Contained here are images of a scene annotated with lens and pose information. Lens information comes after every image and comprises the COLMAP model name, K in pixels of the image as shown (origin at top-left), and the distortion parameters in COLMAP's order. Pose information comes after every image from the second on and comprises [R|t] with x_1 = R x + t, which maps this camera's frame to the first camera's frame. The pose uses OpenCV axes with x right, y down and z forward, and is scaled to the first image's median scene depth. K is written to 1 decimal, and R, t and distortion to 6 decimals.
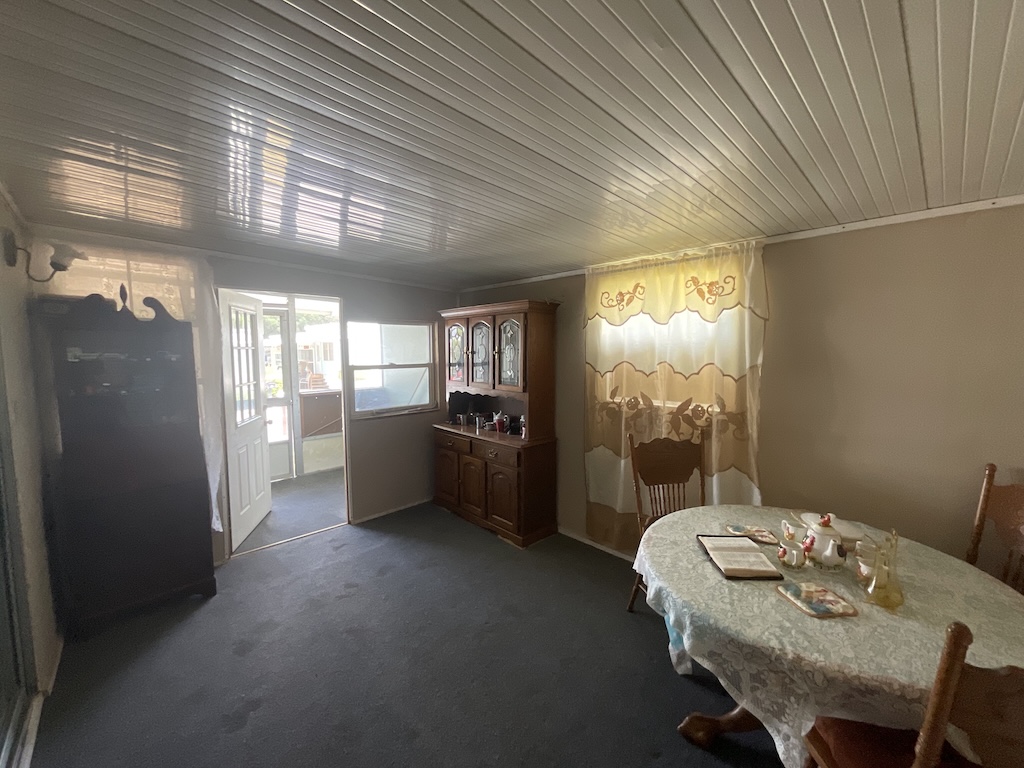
lens RADIAL K [[412.8, 0, 516.7], [0, 412.8, 382.4], [0, 0, 1]] dist [-0.001243, -0.000067]
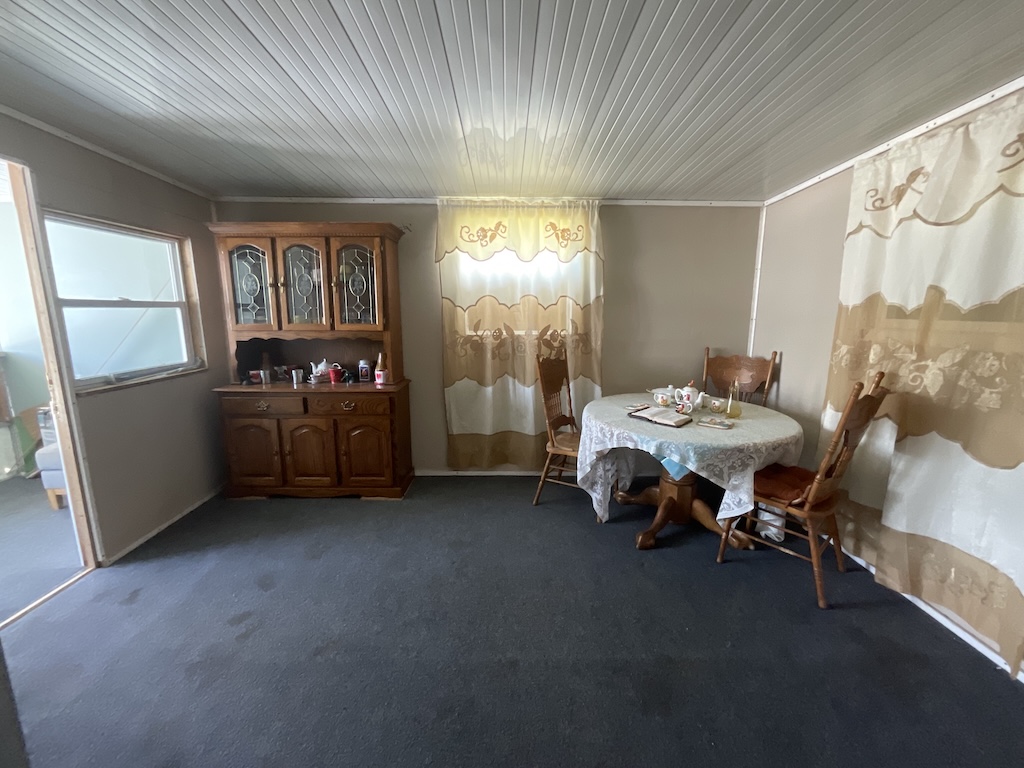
lens RADIAL K [[412.8, 0, 507.8], [0, 412.8, 384.0], [0, 0, 1]] dist [-0.001243, -0.000067]
pose [[0.681591, -0.124514, 0.721062, -0.516167], [0.055824, 0.991392, 0.118426, 0.054016], [-0.729601, -0.040465, 0.682675, 0.223311]]
